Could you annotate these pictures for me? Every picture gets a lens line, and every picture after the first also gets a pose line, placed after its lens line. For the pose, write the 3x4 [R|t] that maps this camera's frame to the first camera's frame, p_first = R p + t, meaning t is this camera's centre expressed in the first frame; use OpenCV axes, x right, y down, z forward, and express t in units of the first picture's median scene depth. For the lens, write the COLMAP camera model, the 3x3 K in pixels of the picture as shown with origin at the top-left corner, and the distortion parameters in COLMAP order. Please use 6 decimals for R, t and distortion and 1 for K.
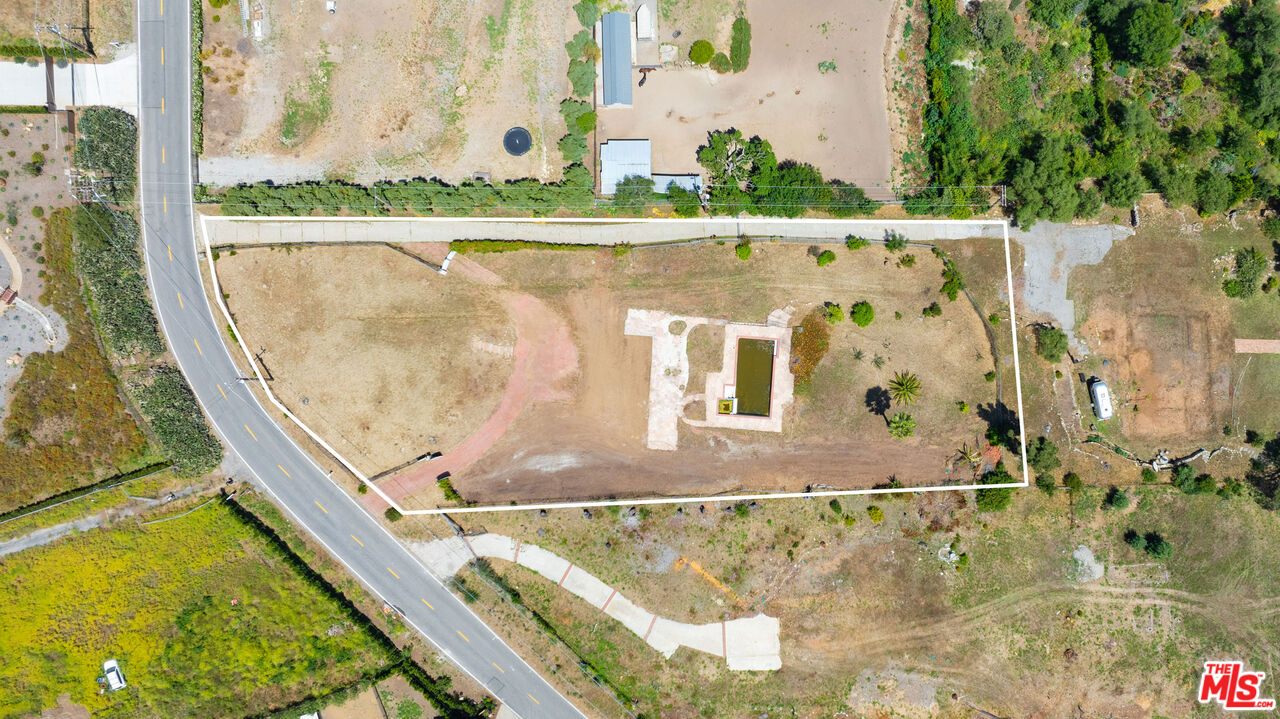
lens RADIAL K [[905.9, 0, 640.0], [0, 905.9, 359.5], [0, 0, 1]] dist [-0.017895, 0.004897]
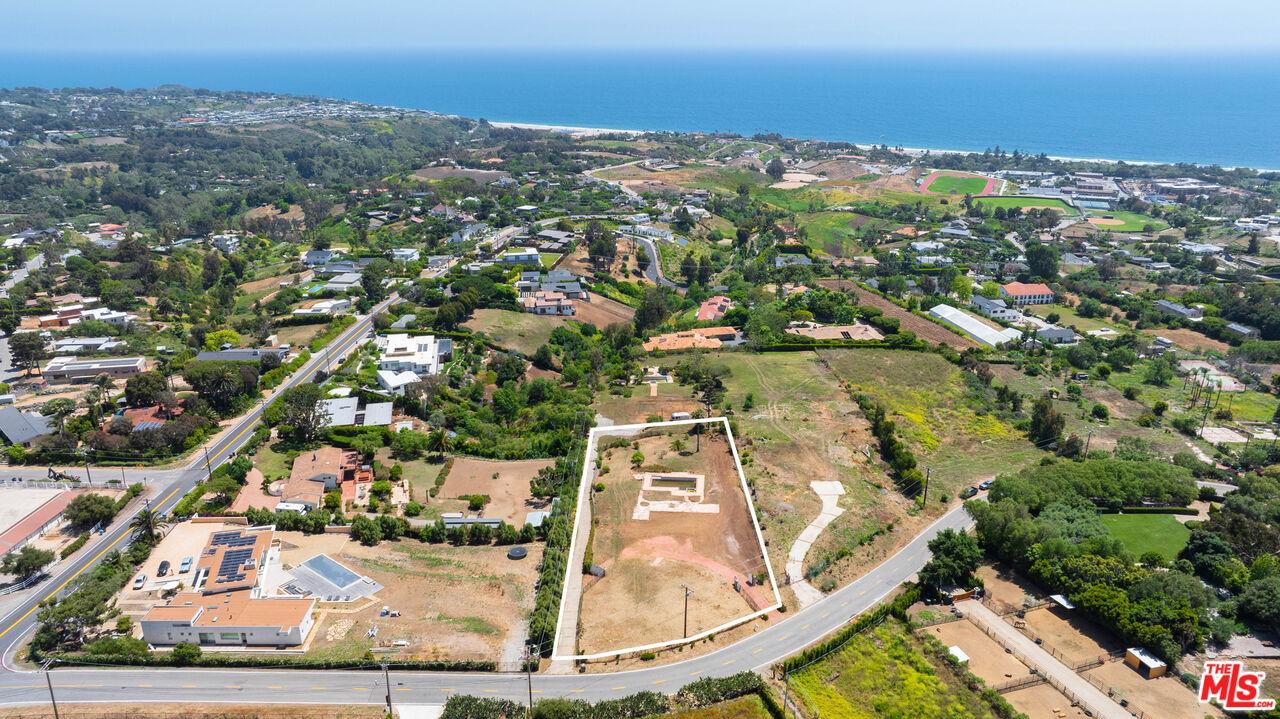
lens RADIAL K [[905.9, 0, 640.0], [0, 905.9, 359.5], [0, 0, 1]] dist [-0.017895, 0.004897]
pose [[0.012652, -0.326886, 0.944979, -1.432182], [0.999111, 0.042132, 0.001197, -0.056894], [-0.040205, 0.944124, 0.327129, 0.219449]]
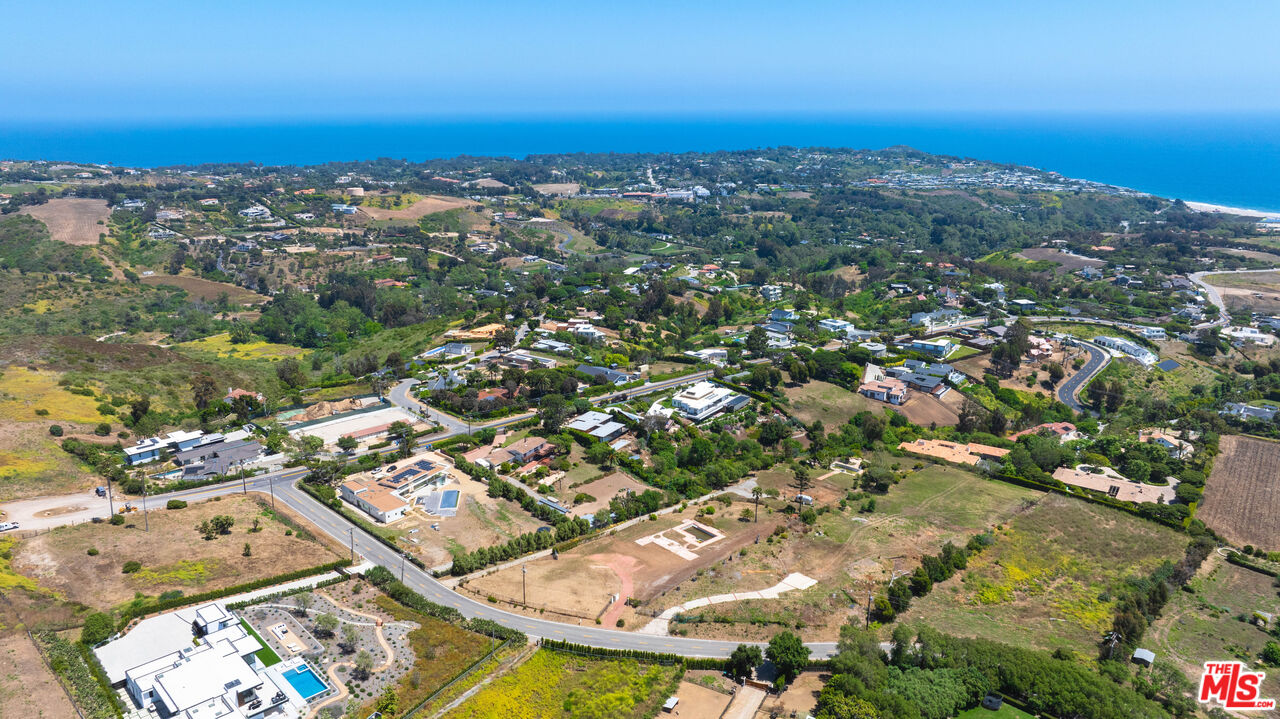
lens RADIAL K [[905.9, 0, 640.0], [0, 905.9, 359.5], [0, 0, 1]] dist [-0.017895, 0.004897]
pose [[0.712618, -0.186922, 0.676192, -1.359593], [0.700798, 0.234348, -0.673768, 1.282309], [-0.032522, 0.954013, 0.297995, -0.030537]]
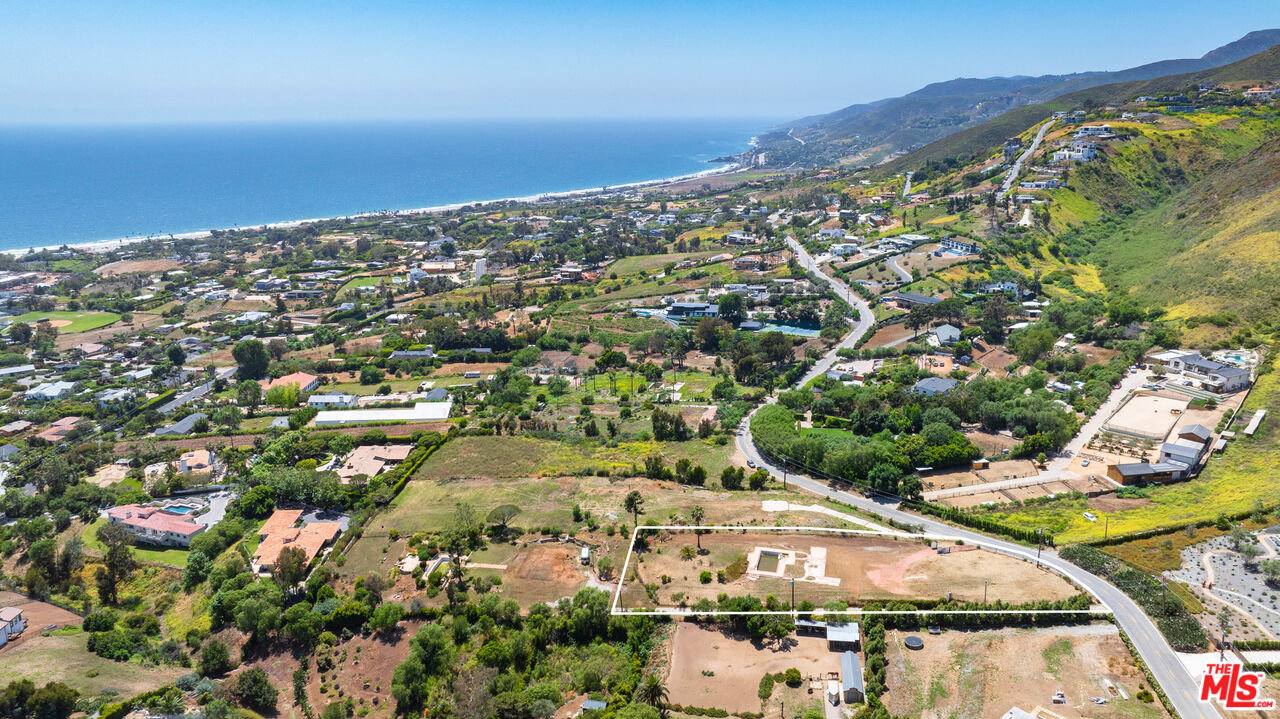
lens RADIAL K [[905.9, 0, 640.0], [0, 905.9, 359.5], [0, 0, 1]] dist [-0.017895, 0.004897]
pose [[-0.983823, -0.012456, 0.178708, 0.057028], [0.175222, -0.274454, 0.945501, -1.629060], [0.037270, 0.961520, 0.272197, 0.081865]]
